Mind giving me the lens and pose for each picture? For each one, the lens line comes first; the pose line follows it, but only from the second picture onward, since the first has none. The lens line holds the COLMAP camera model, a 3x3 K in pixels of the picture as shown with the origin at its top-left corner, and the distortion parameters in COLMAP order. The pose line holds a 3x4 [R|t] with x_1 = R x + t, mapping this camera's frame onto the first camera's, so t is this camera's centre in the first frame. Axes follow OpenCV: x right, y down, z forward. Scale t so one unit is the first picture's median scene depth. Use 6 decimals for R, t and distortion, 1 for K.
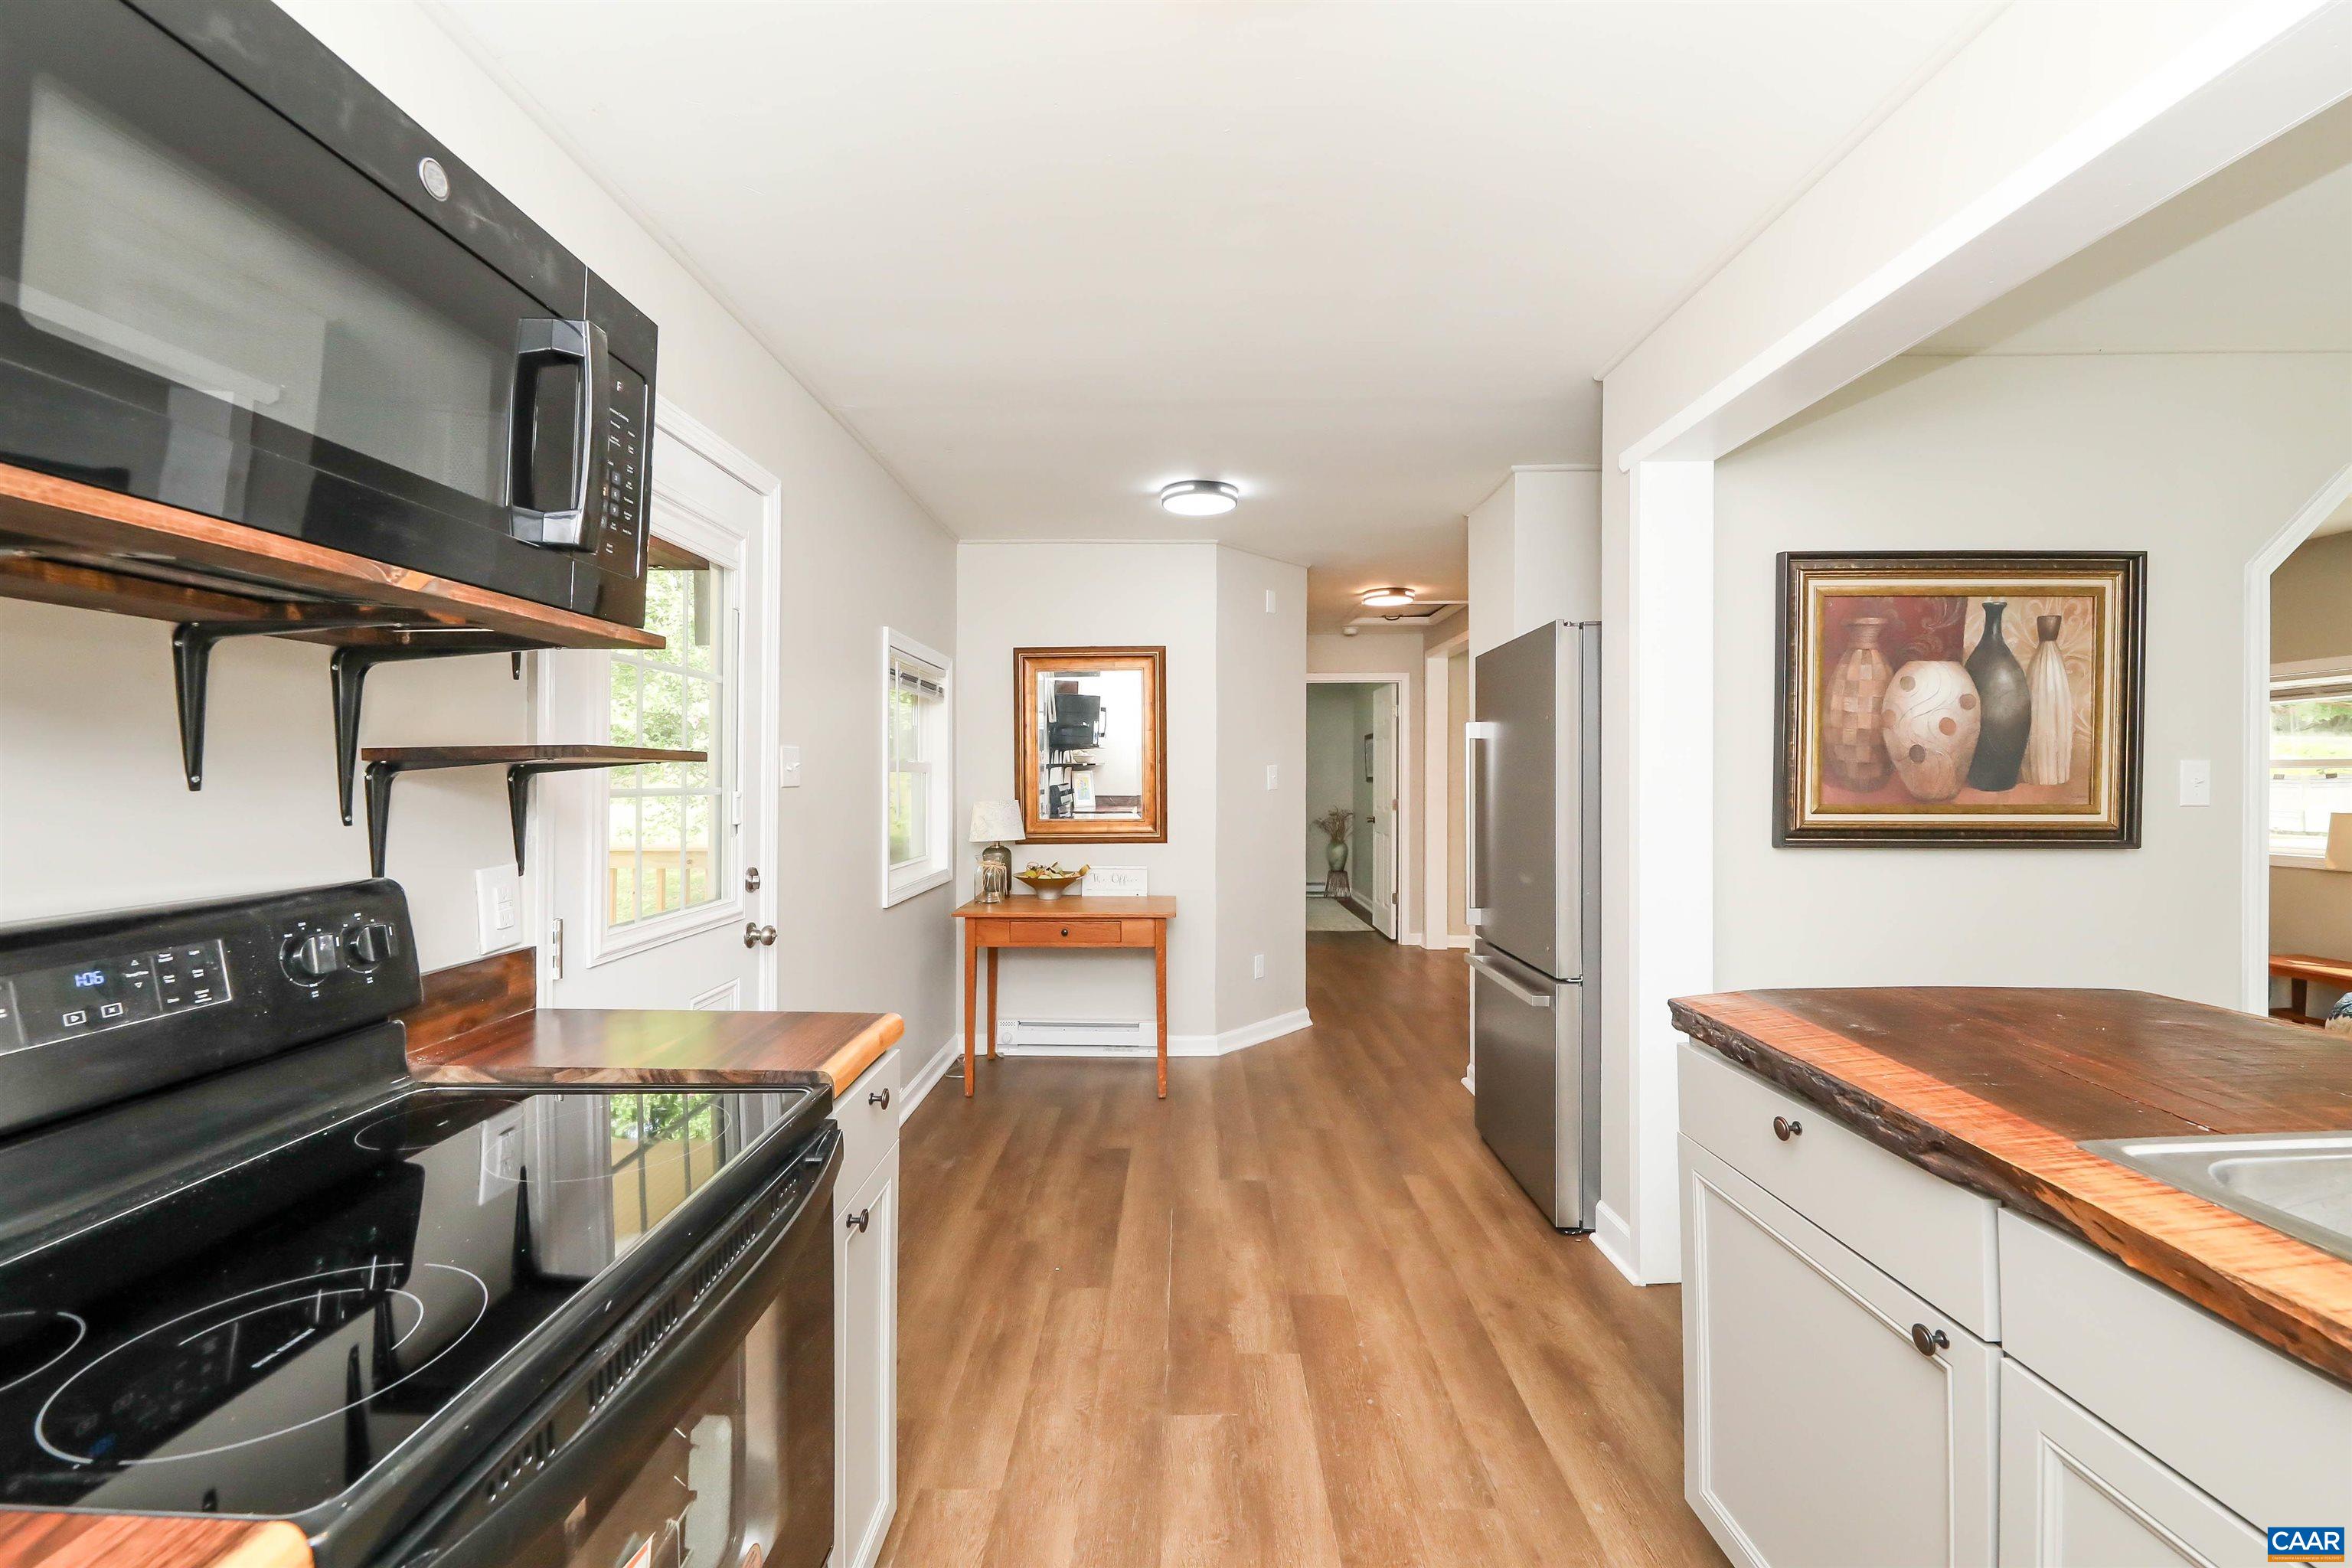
lens RADIAL K [[938.6, 0, 1176.8], [0, 938.6, 781.1], [0, 0, 1]] dist [0.015381, -0.009310]
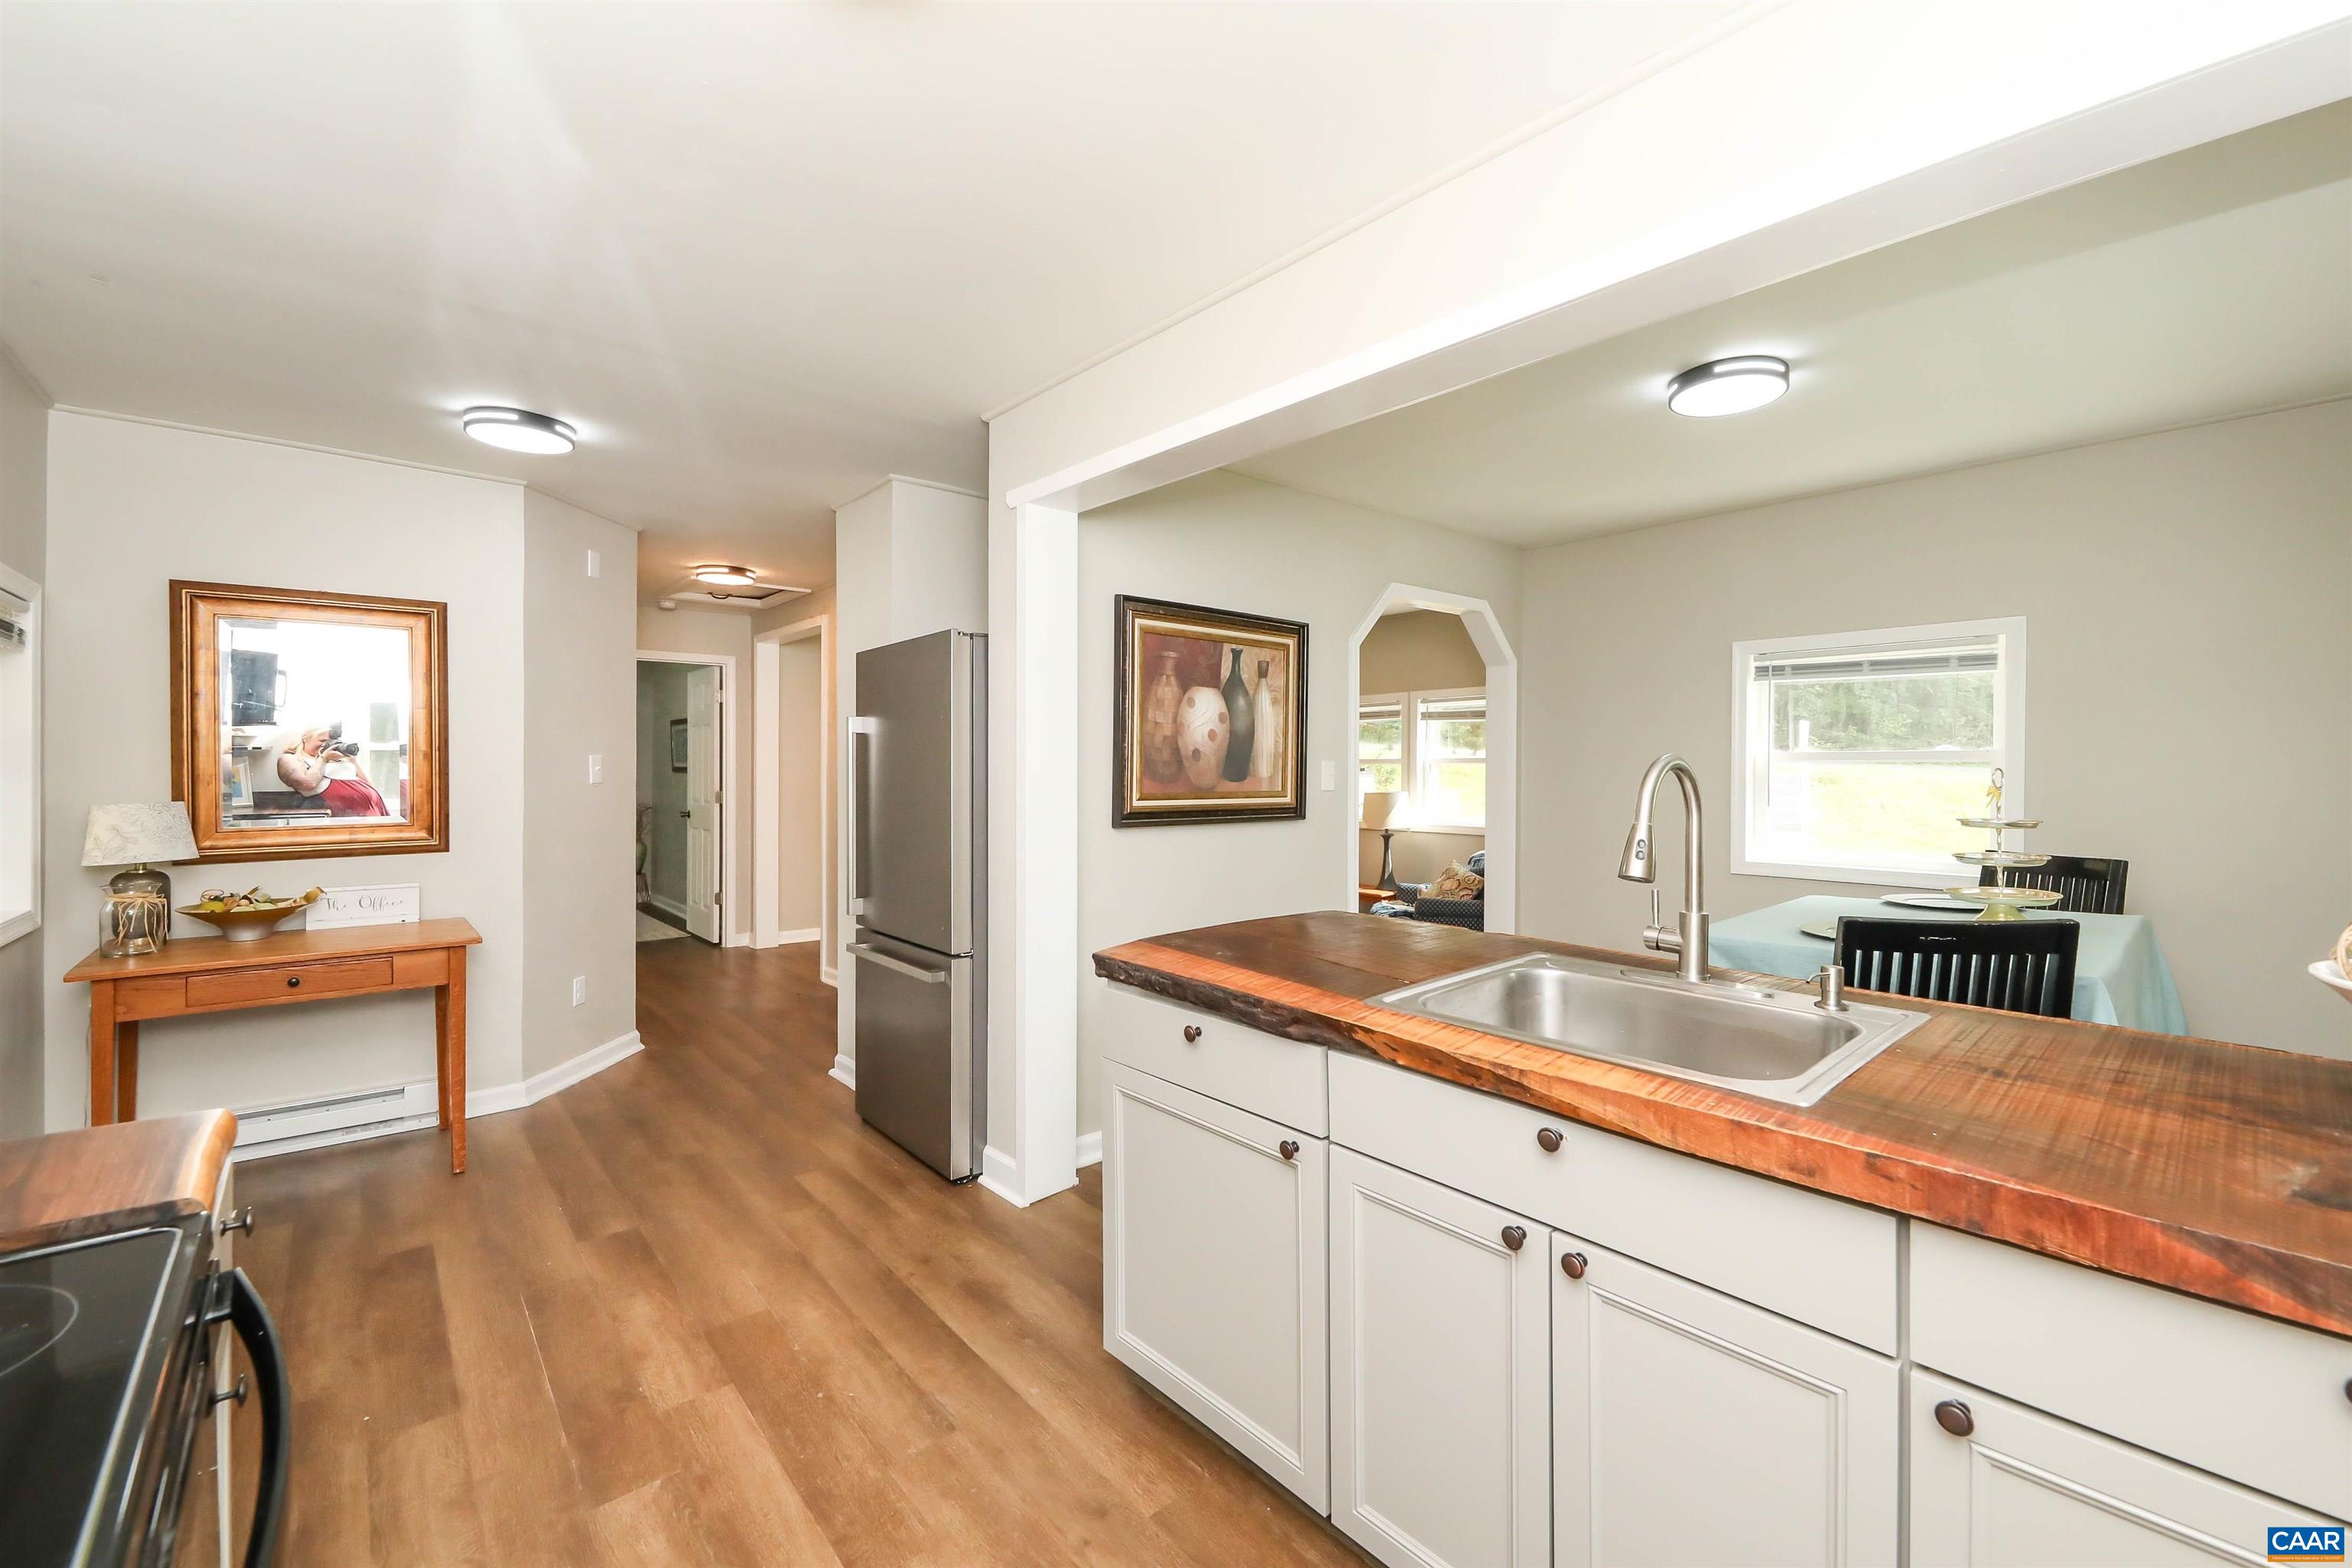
lens RADIAL K [[963.6, 0, 1163.9], [0, 963.6, 768.5], [0, 0, 1]] dist [0.003512, 0.000199]
pose [[0.753229, 0.002534, 0.657754, -0.162475], [-0.001559, 0.999997, -0.002068, -0.006430], [-0.657757, 0.000533, 0.753230, -0.012612]]
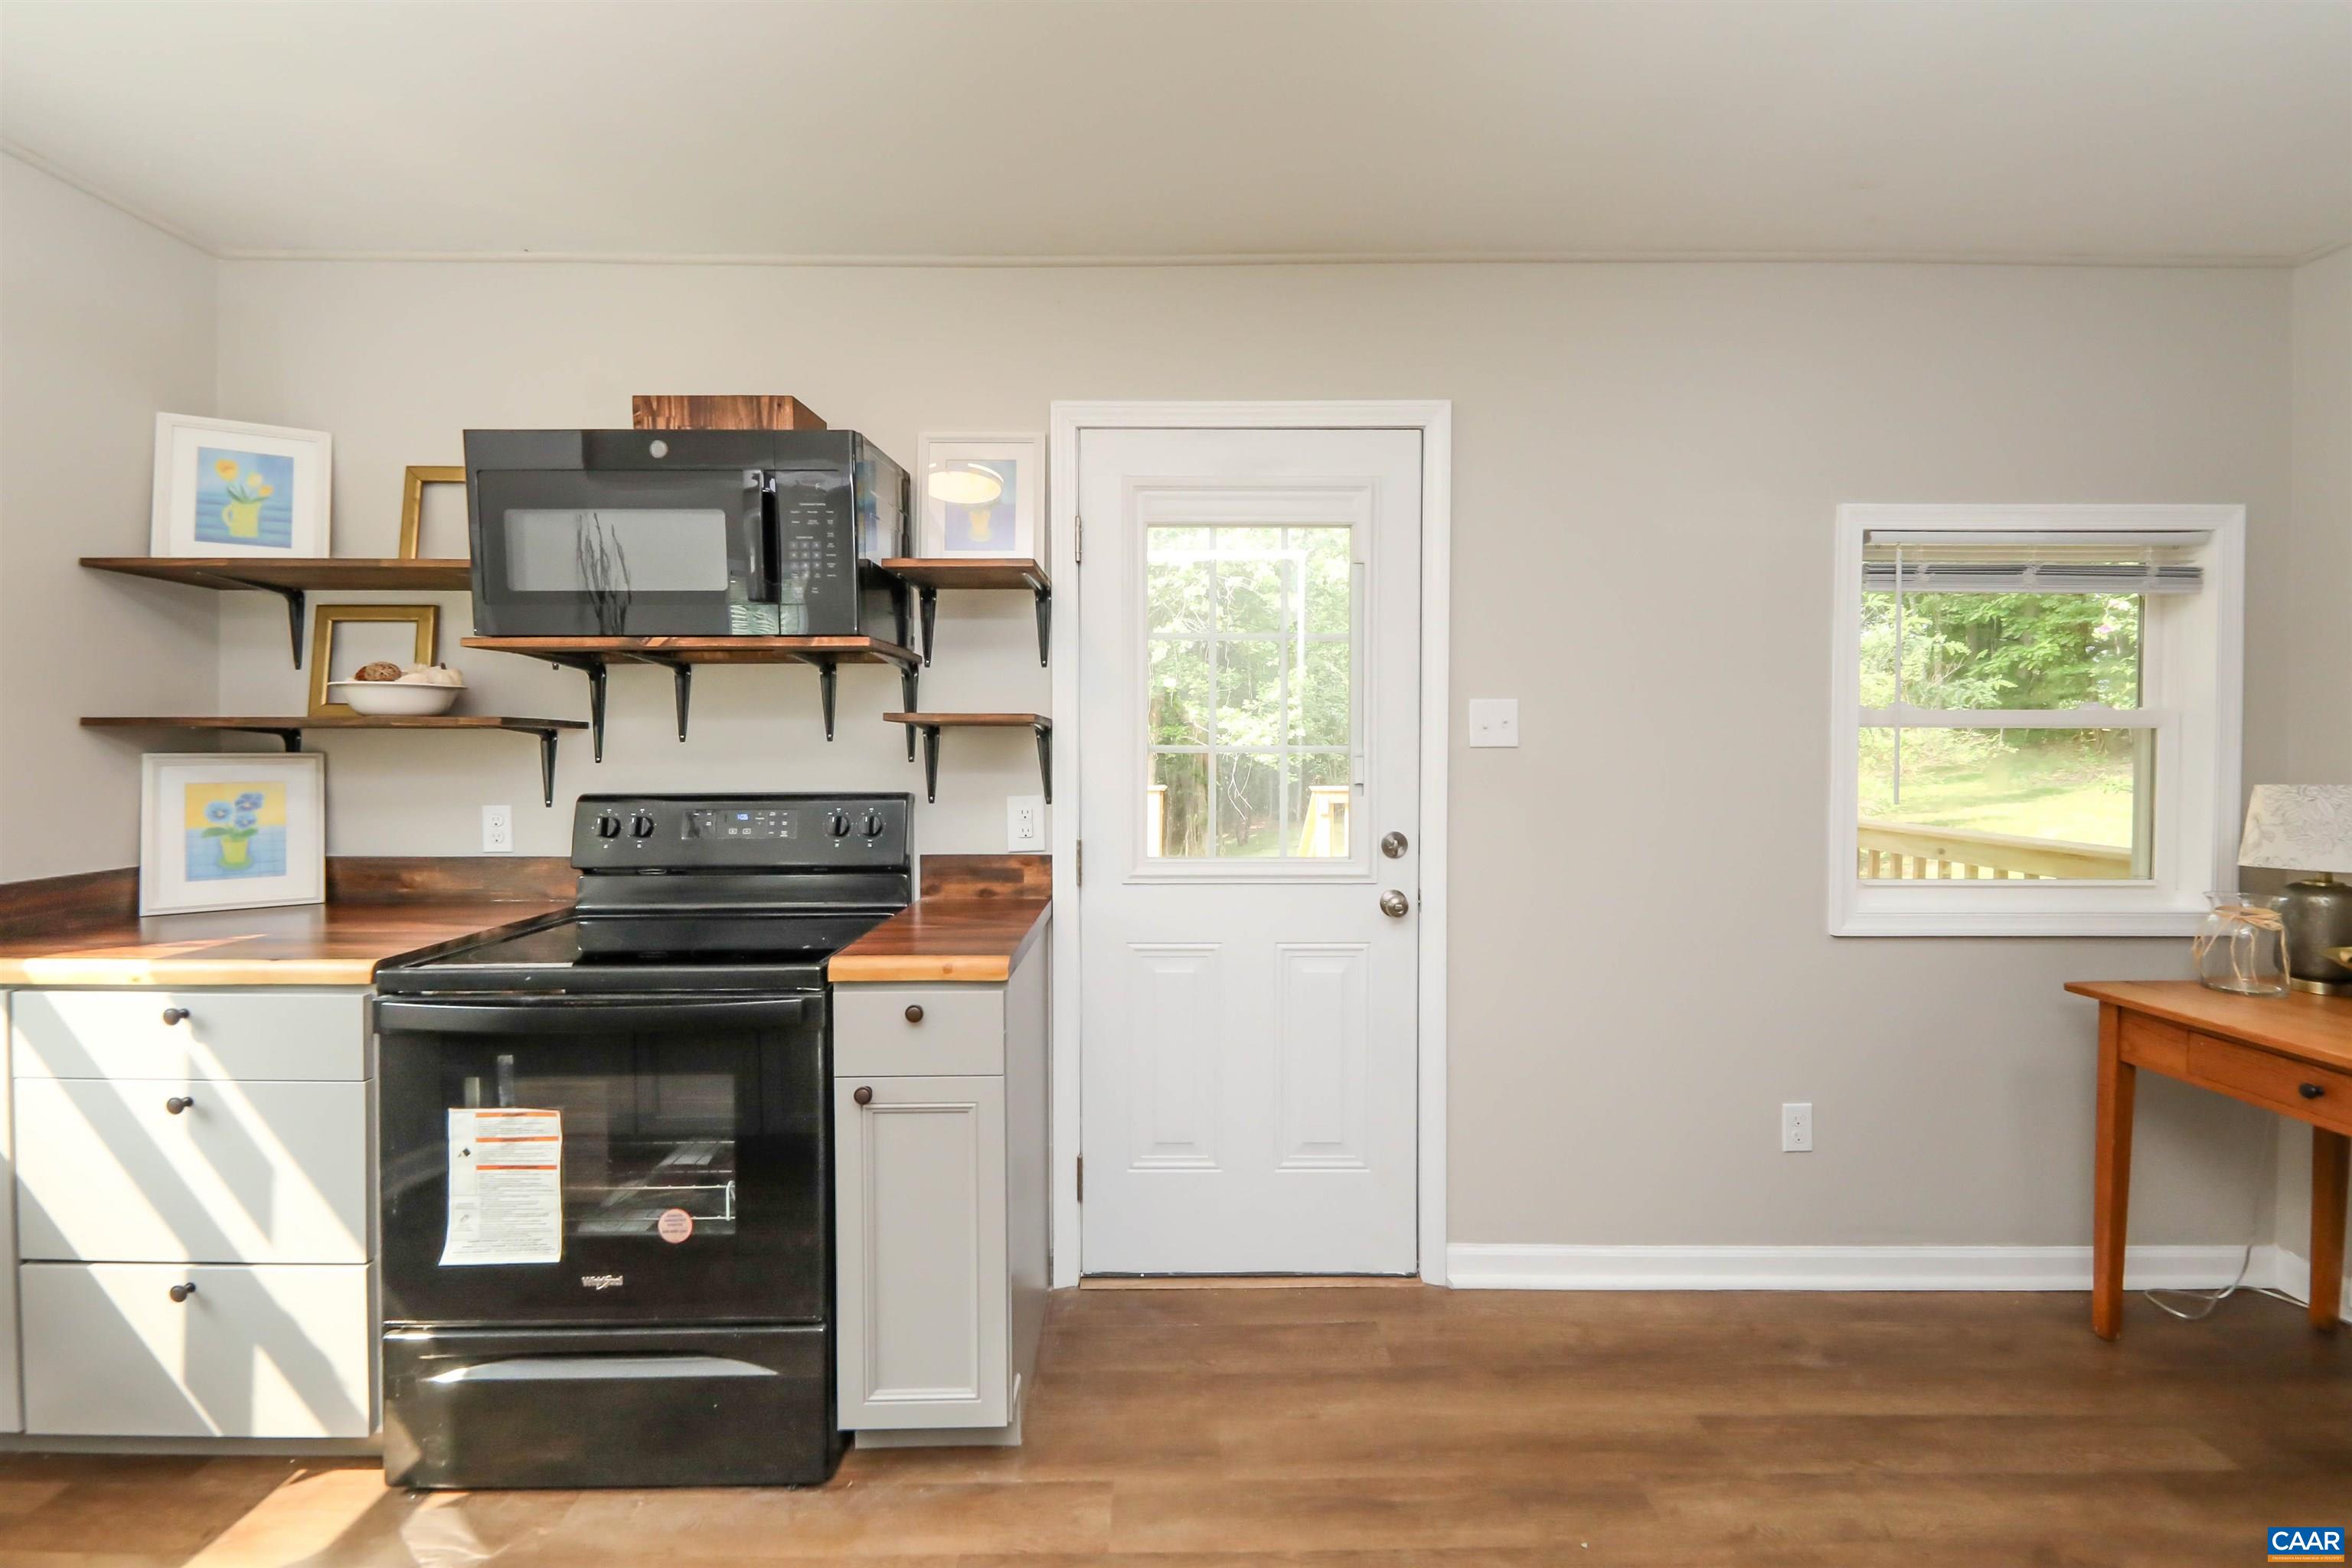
lens RADIAL K [[963.6, 0, 1163.9], [0, 963.6, 768.5], [0, 0, 1]] dist [0.003512, 0.000199]
pose [[0.017178, 0.028681, -0.999441, 0.476449], [-0.004321, 0.999581, 0.028611, 0.002826], [0.999843, 0.003827, 0.017294, 0.720980]]
